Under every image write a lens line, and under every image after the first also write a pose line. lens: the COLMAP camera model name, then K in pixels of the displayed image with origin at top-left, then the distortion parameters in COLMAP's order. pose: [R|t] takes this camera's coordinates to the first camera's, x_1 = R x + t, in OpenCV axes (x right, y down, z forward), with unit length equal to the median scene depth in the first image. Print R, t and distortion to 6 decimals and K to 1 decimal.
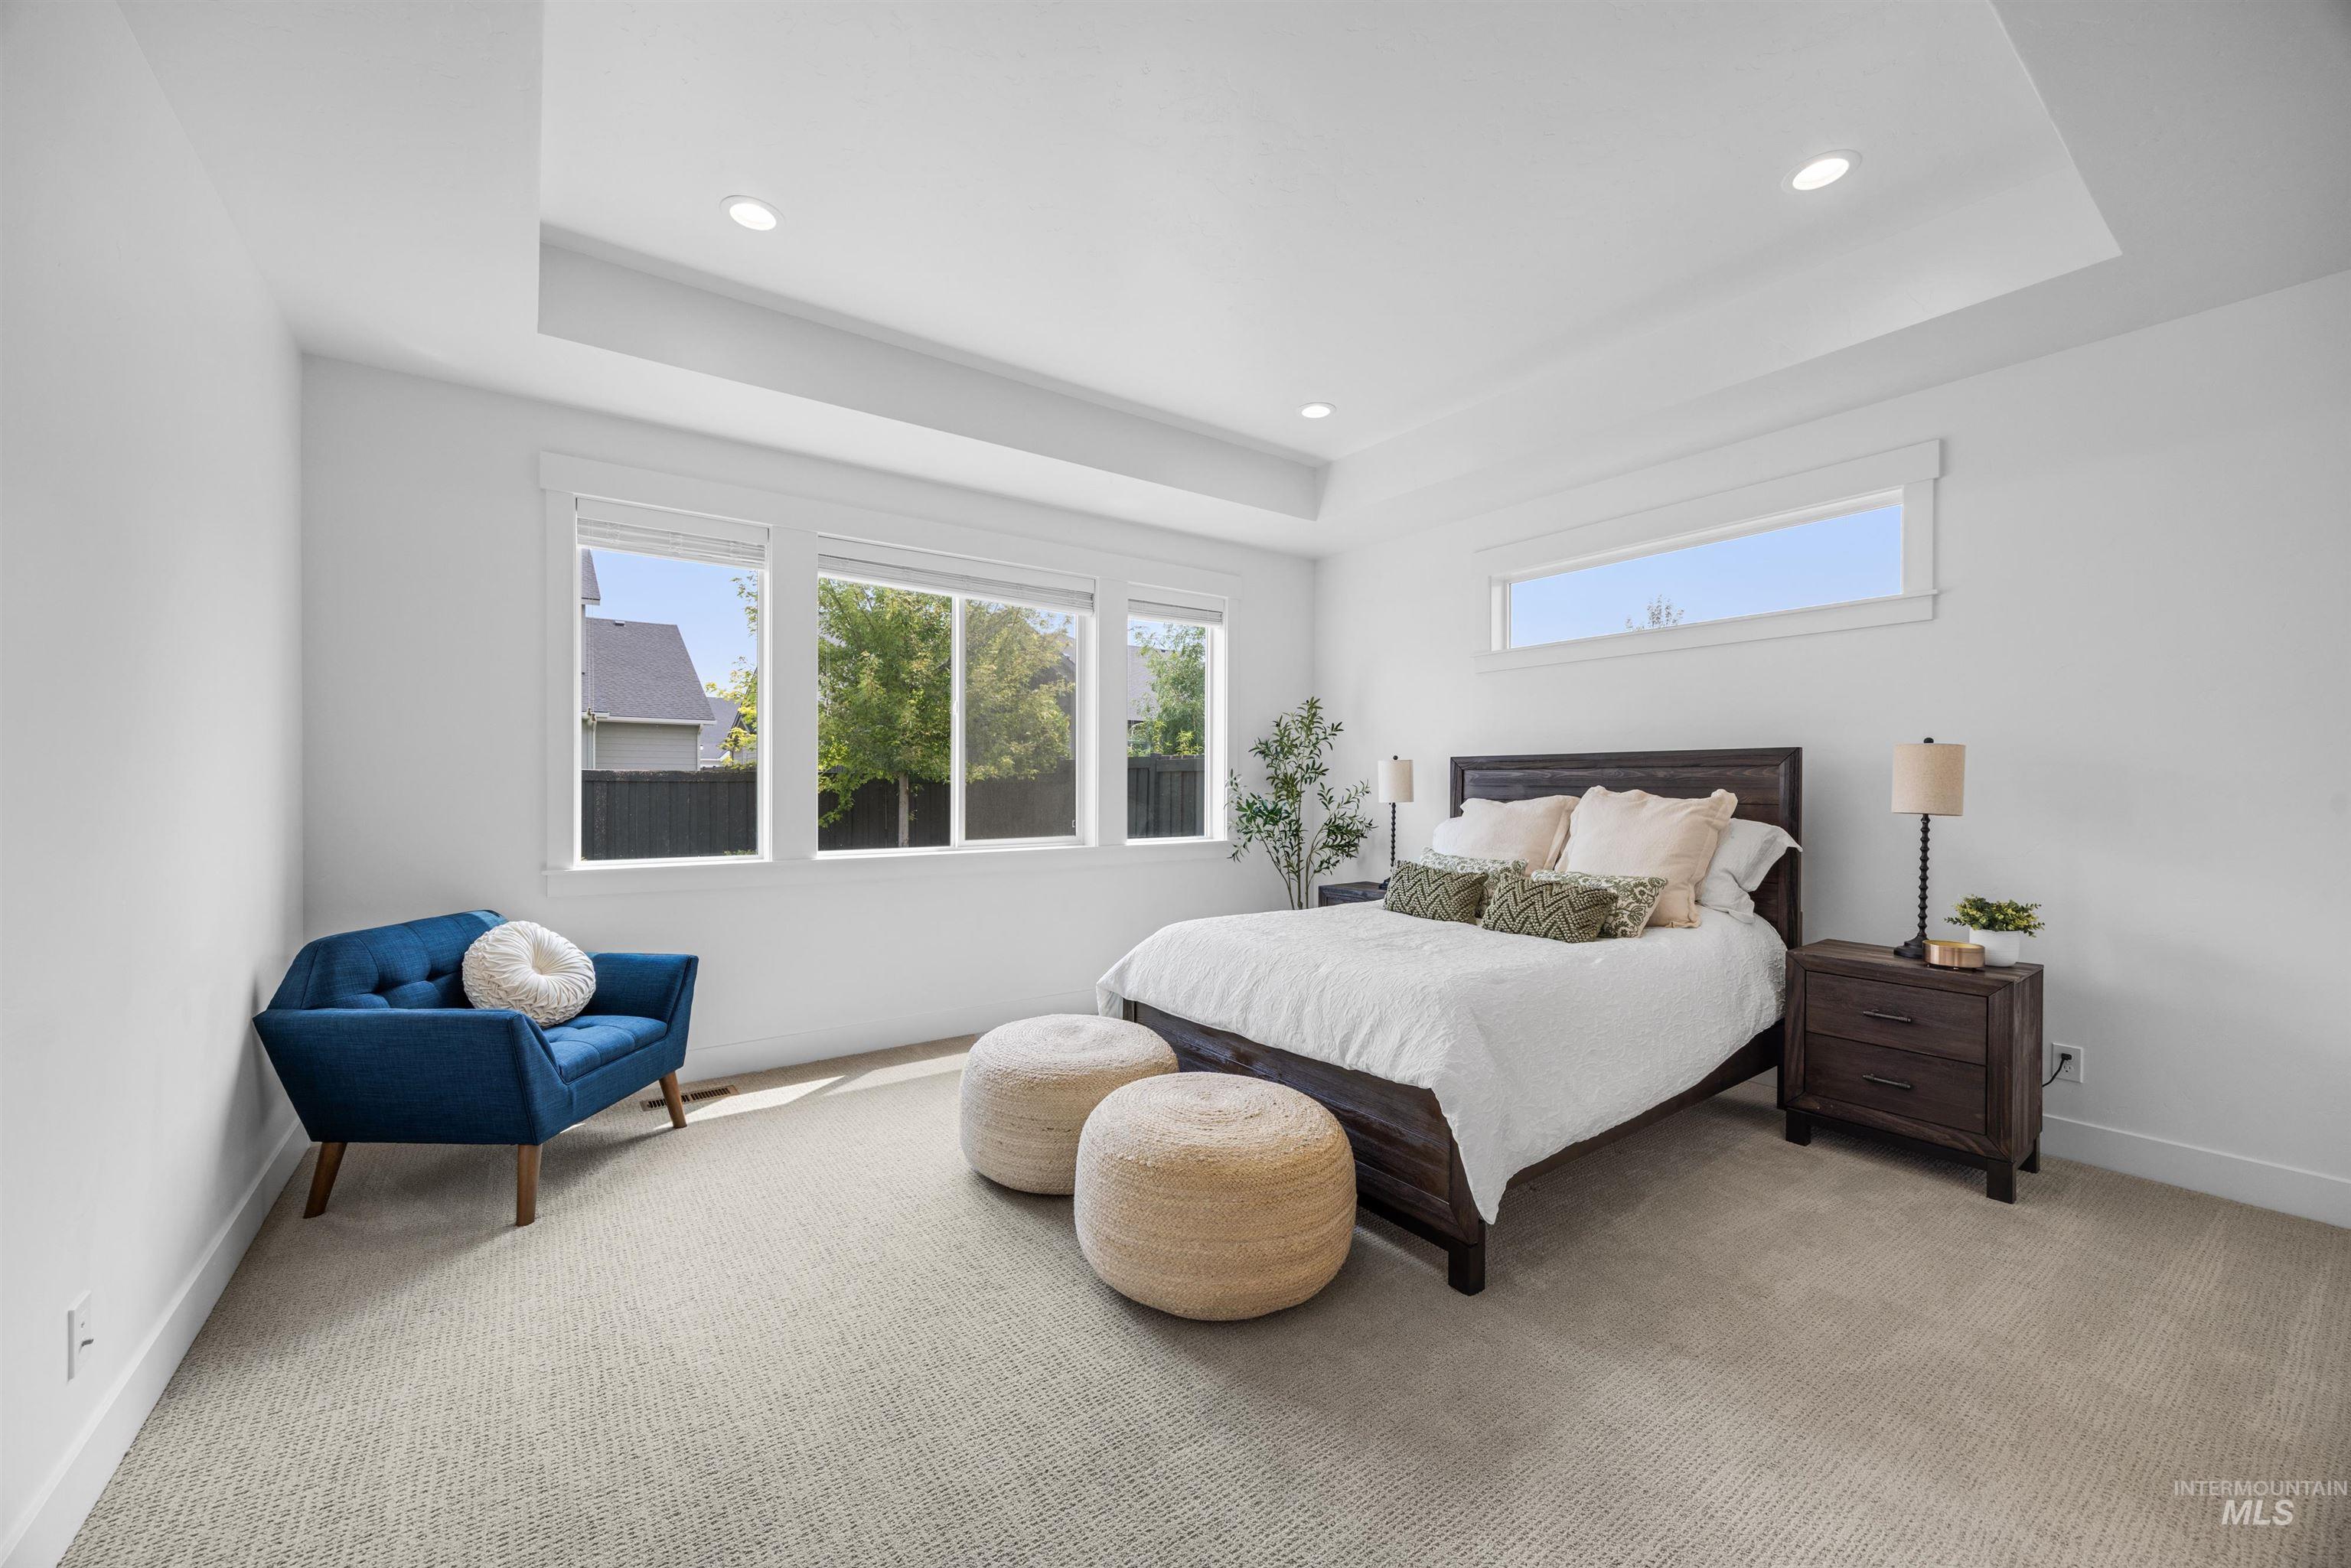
lens RADIAL K [[897.1, 0, 1169.2], [0, 897.1, 784.9], [0, 0, 1]] dist [0.002891, -0.000222]
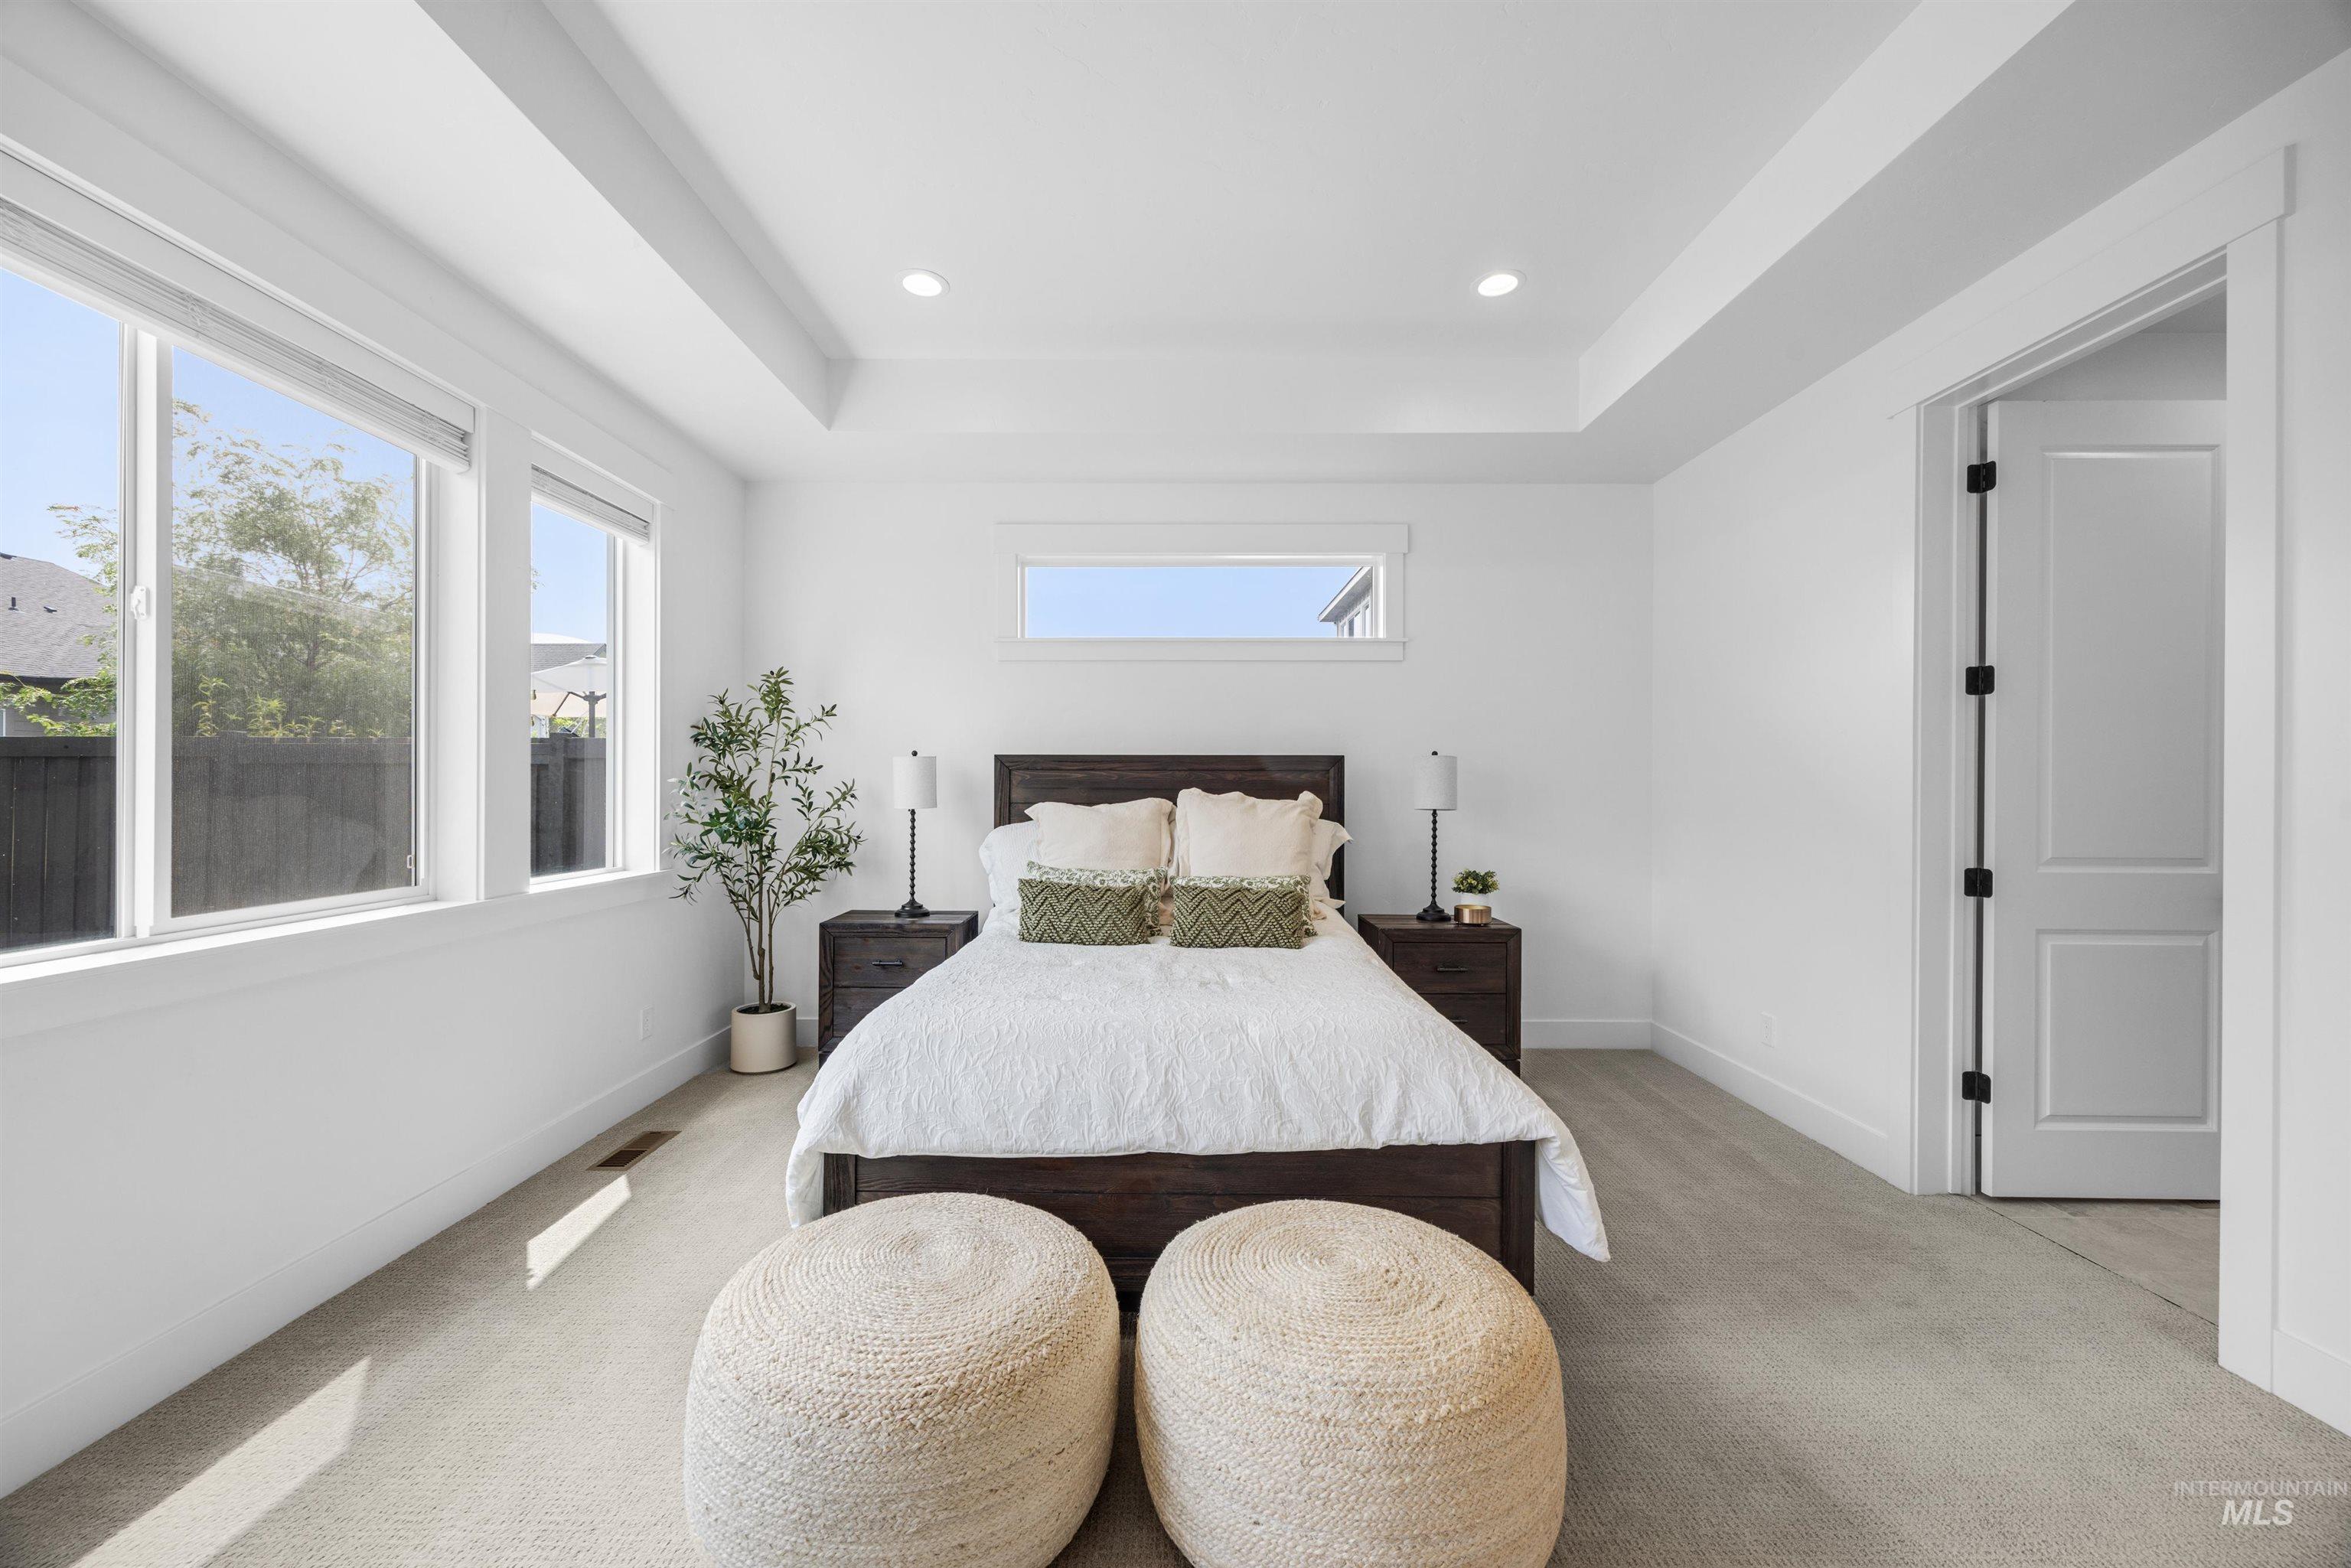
lens RADIAL K [[897.1, 0, 1176.9], [0, 897.1, 787.1], [0, 0, 1]] dist [0.002891, -0.000222]
pose [[0.585308, -0.000689, 0.810811, -0.334089], [-0.001393, 0.999997, 0.001856, -0.001905], [-0.810810, -0.002216, 0.585305, 0.415792]]
